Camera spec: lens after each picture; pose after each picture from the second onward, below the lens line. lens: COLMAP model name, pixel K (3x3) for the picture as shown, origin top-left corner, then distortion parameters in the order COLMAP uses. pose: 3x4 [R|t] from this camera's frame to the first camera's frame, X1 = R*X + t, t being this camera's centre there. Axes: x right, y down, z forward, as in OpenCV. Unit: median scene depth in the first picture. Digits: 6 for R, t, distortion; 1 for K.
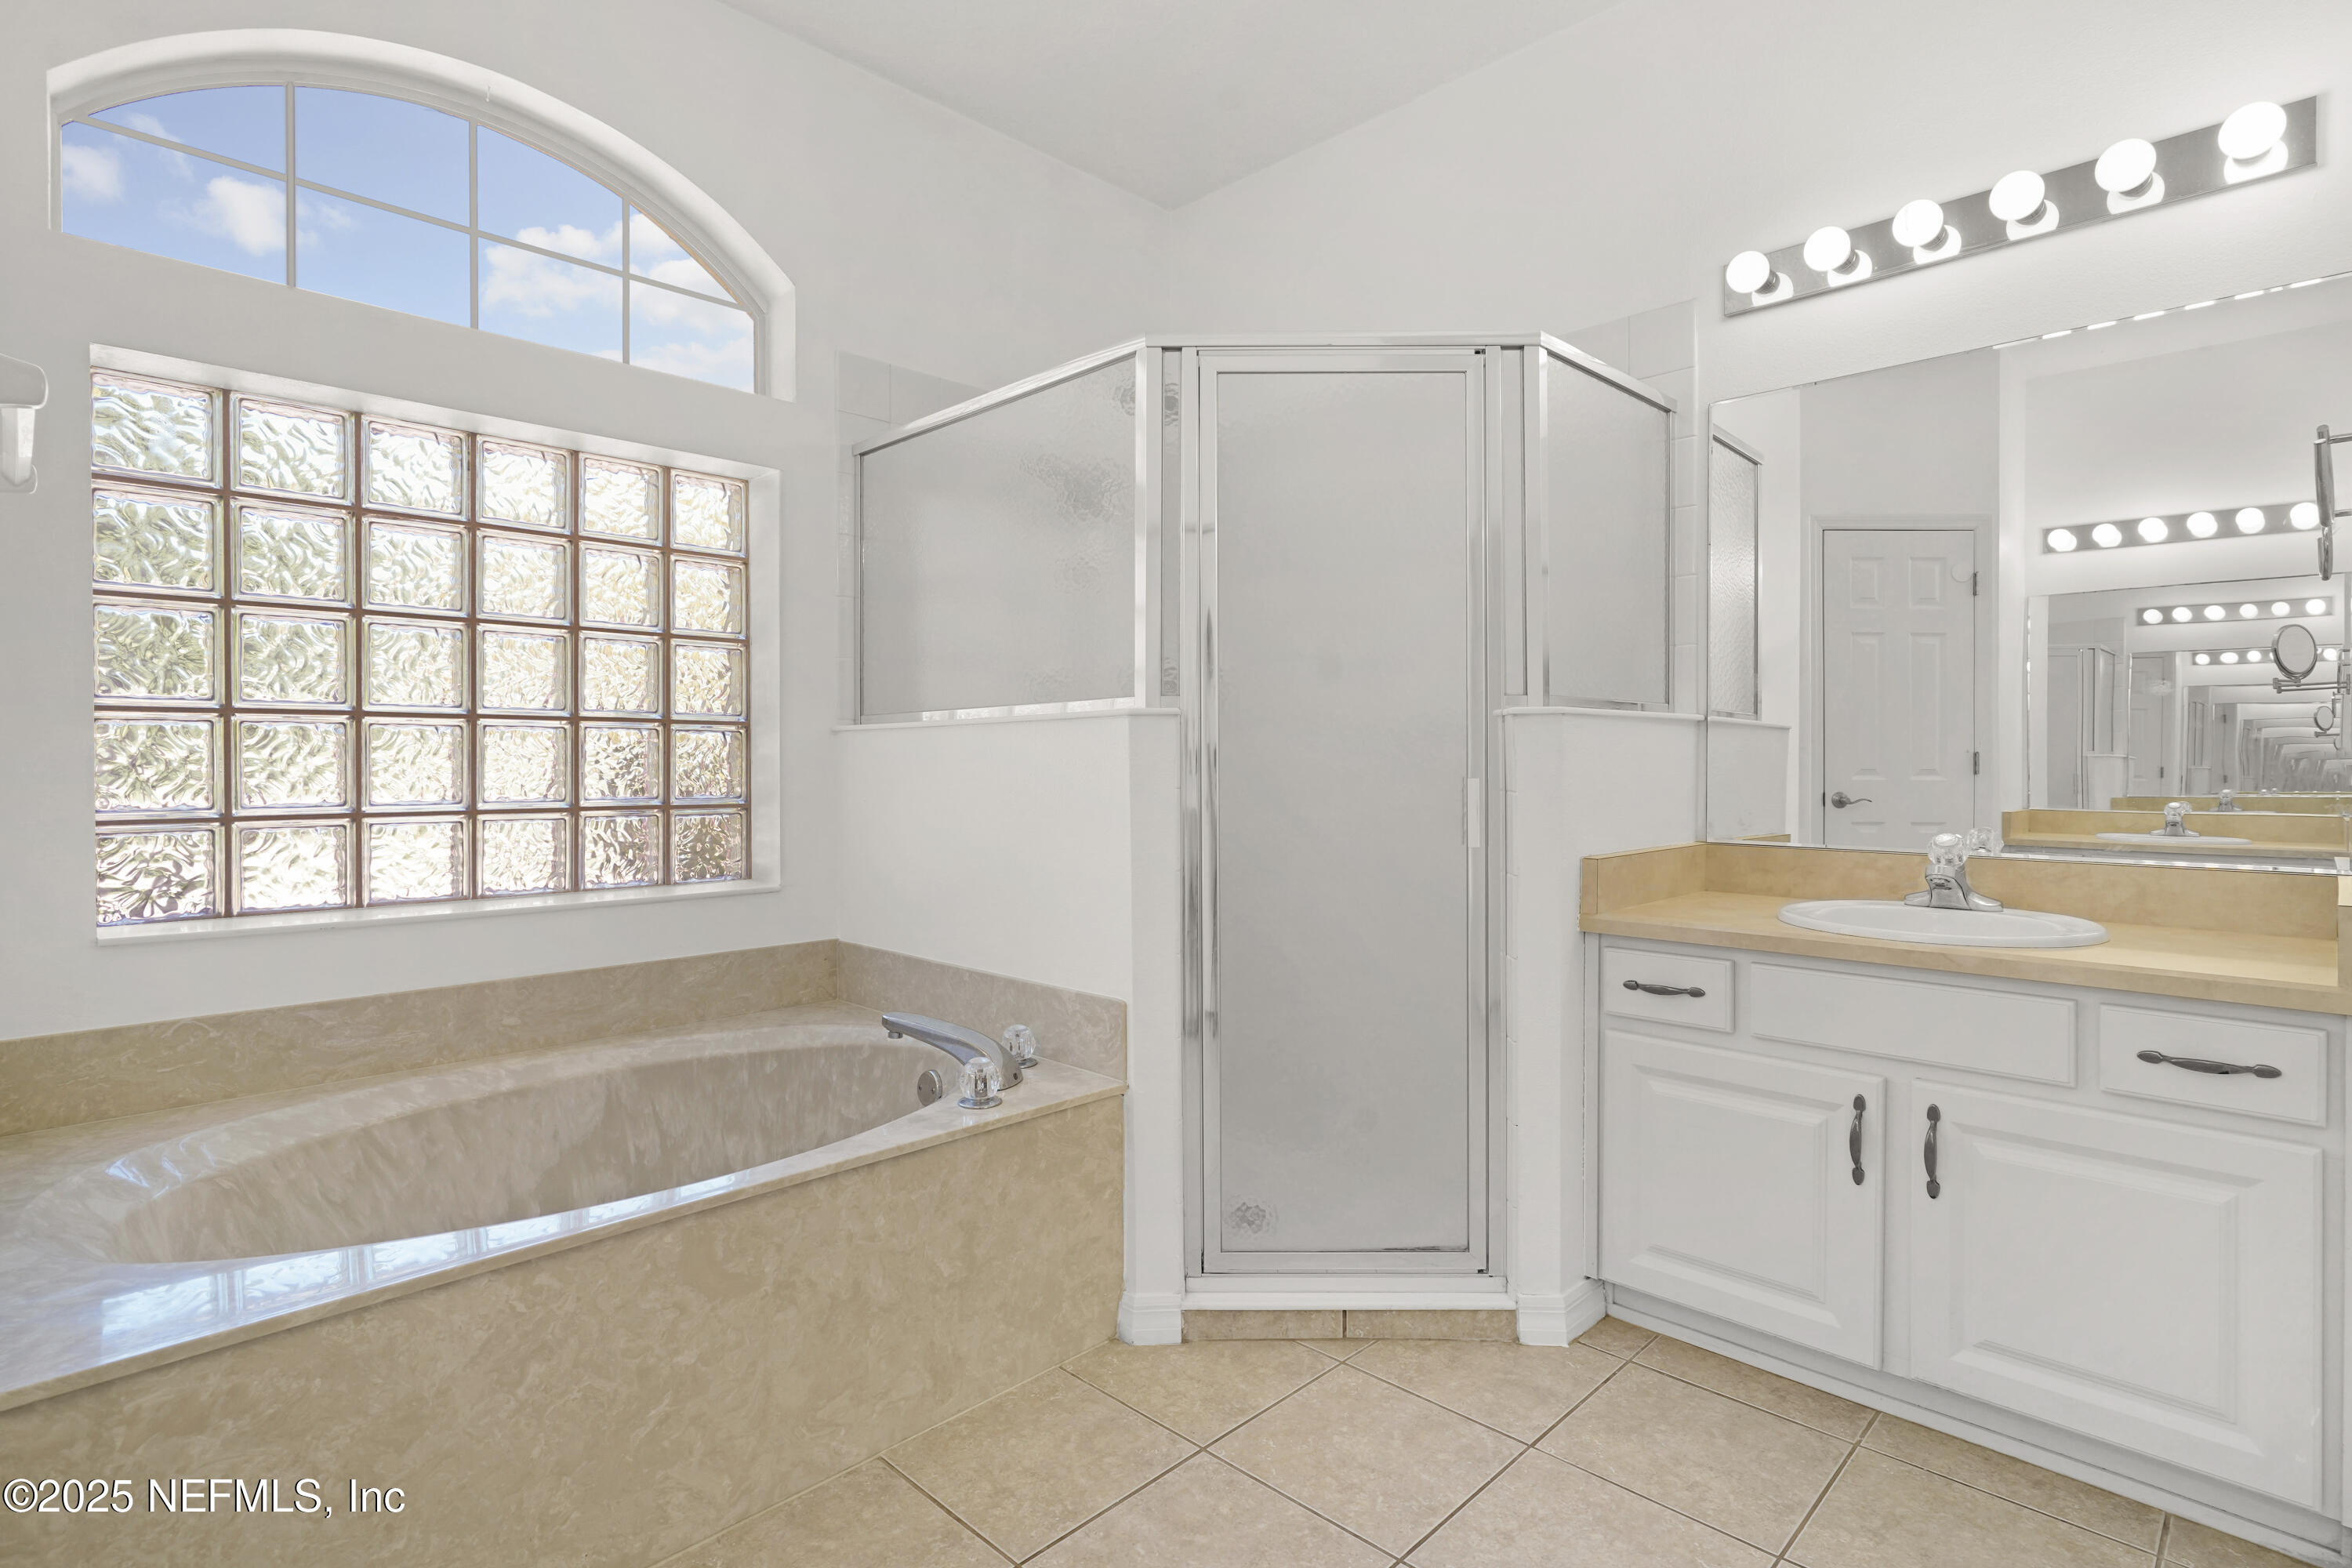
lens RADIAL K [[1158.6, 0, 1172.4], [0, 1158.6, 753.6], [0, 0, 1]] dist [-0.008147, 0.006126]
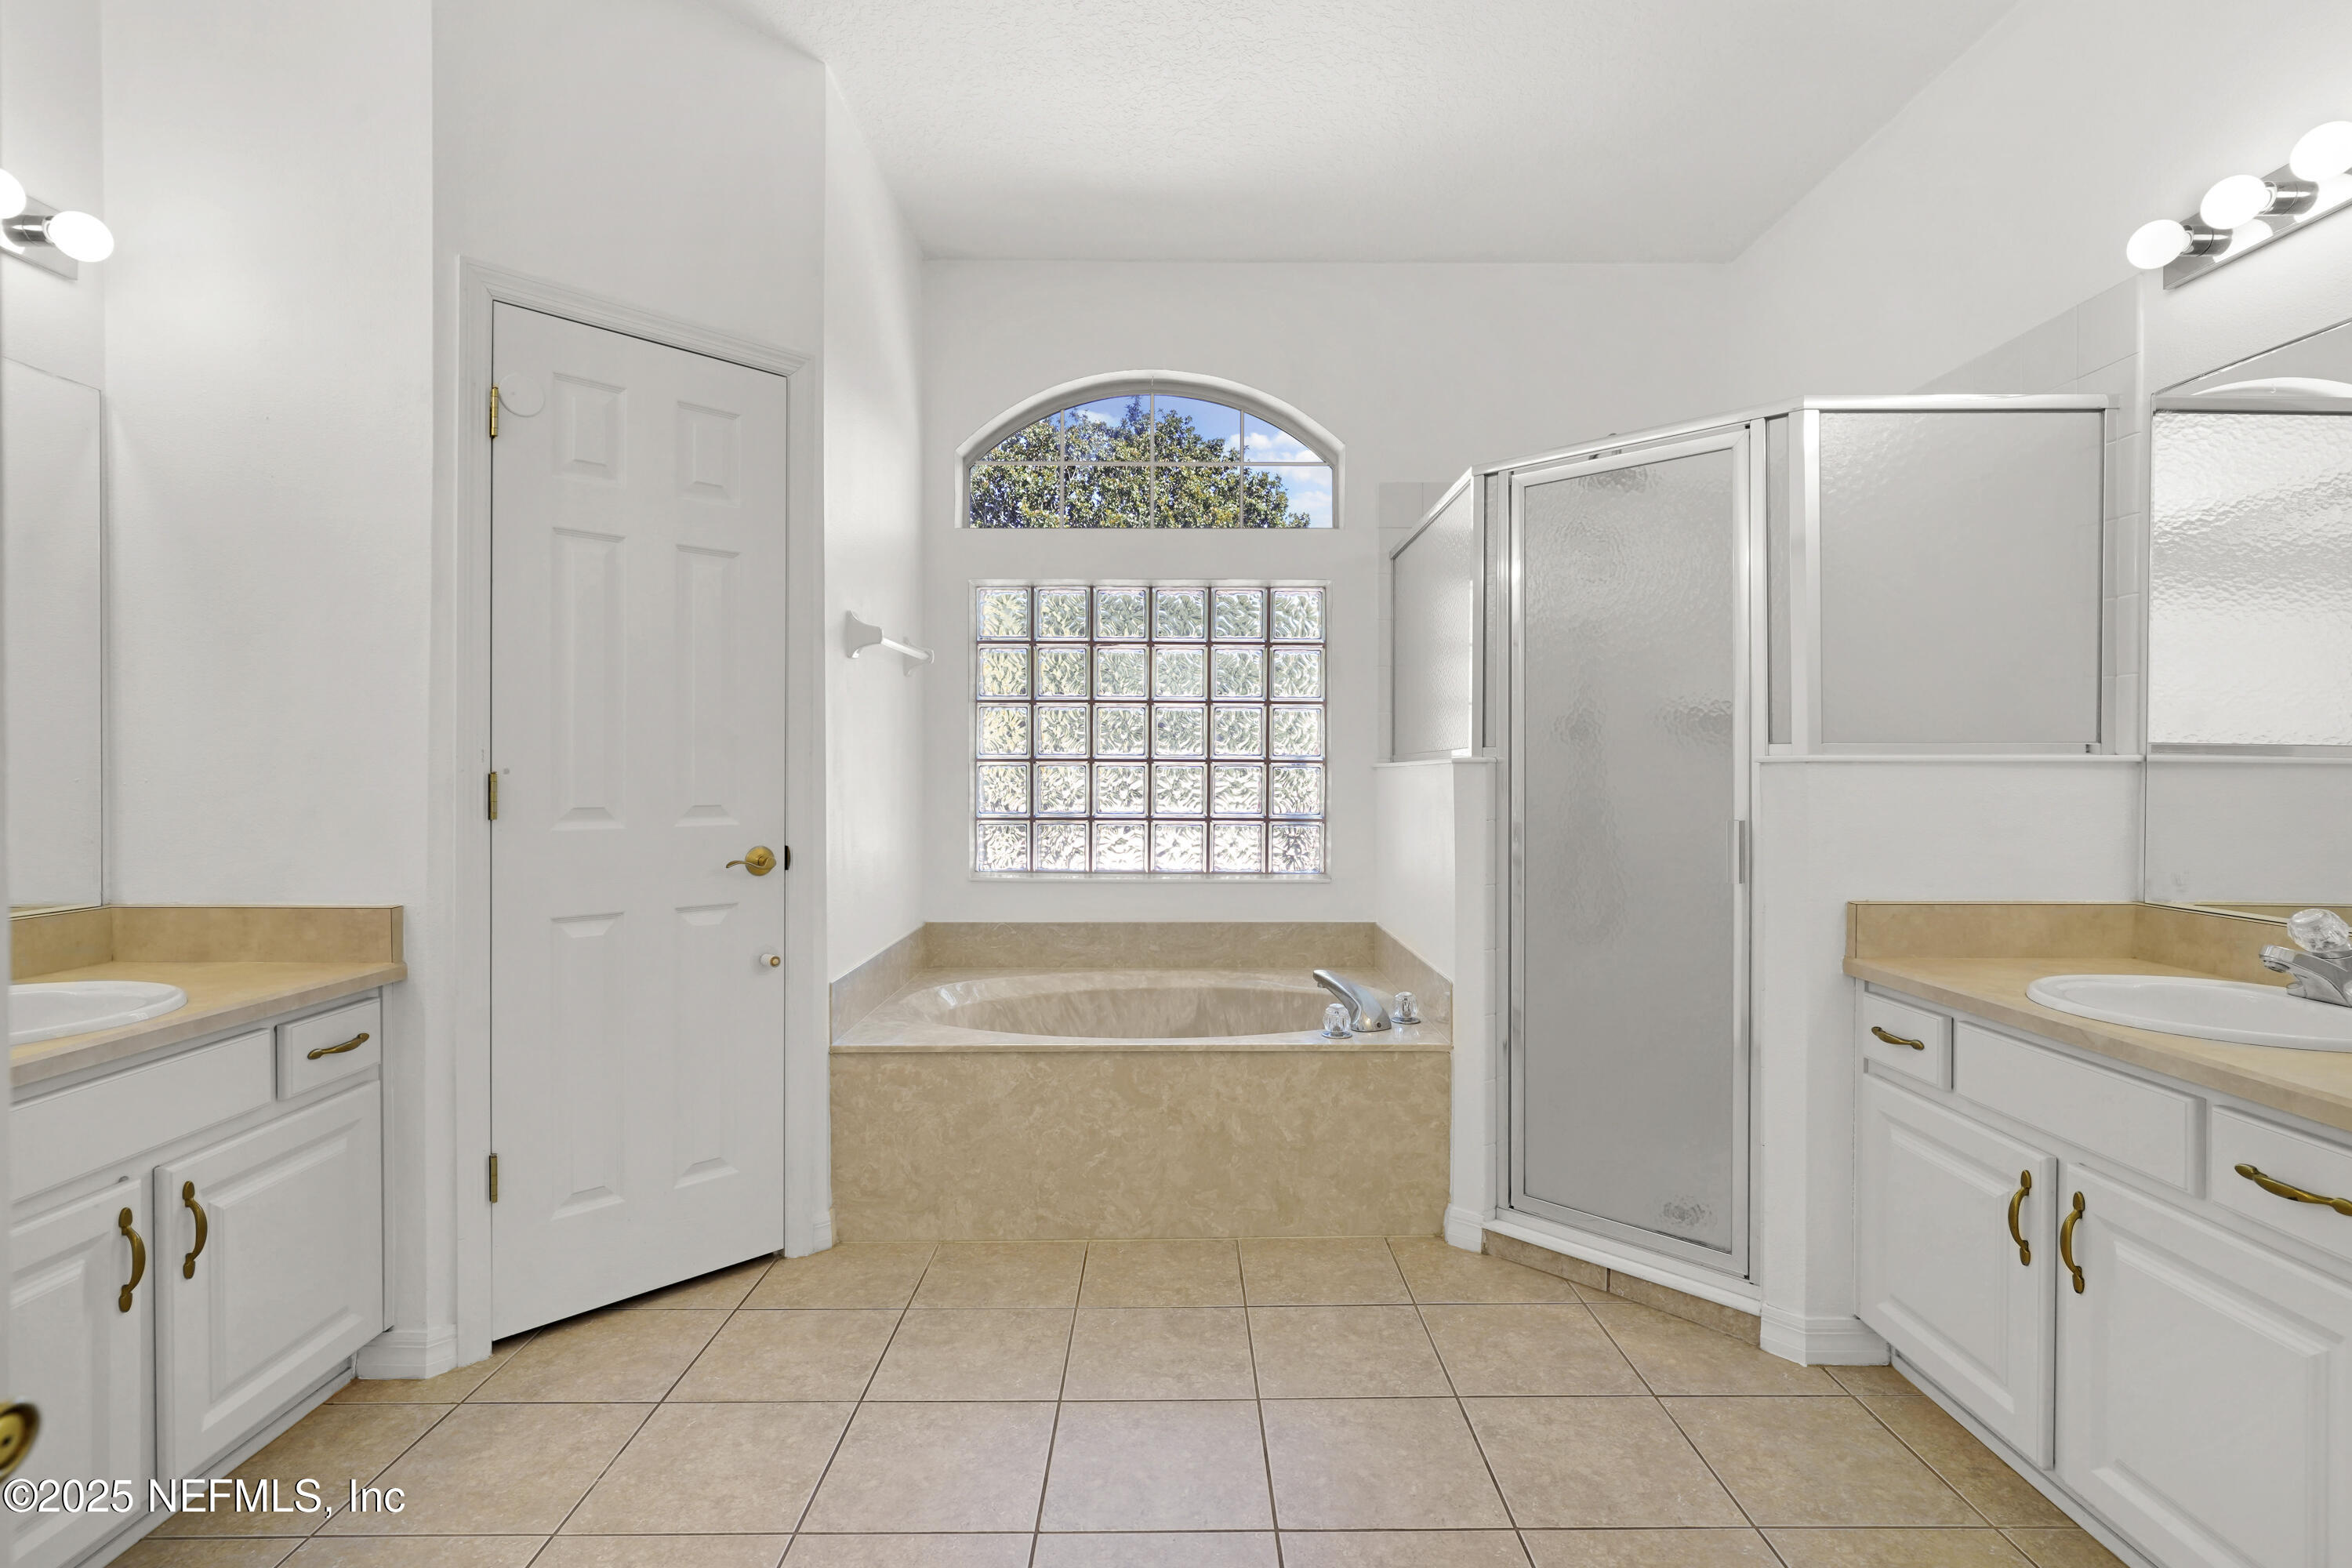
lens RADIAL K [[1150.0, 0, 1191.9], [0, 1150.0, 758.7], [0, 0, 1]] dist [-0.001857, 0.001815]
pose [[0.709634, -0.003313, -0.704563, 0.690305], [0.001606, 0.999994, -0.003084, -0.035510], [0.704569, 0.001057, 0.709635, -0.132083]]
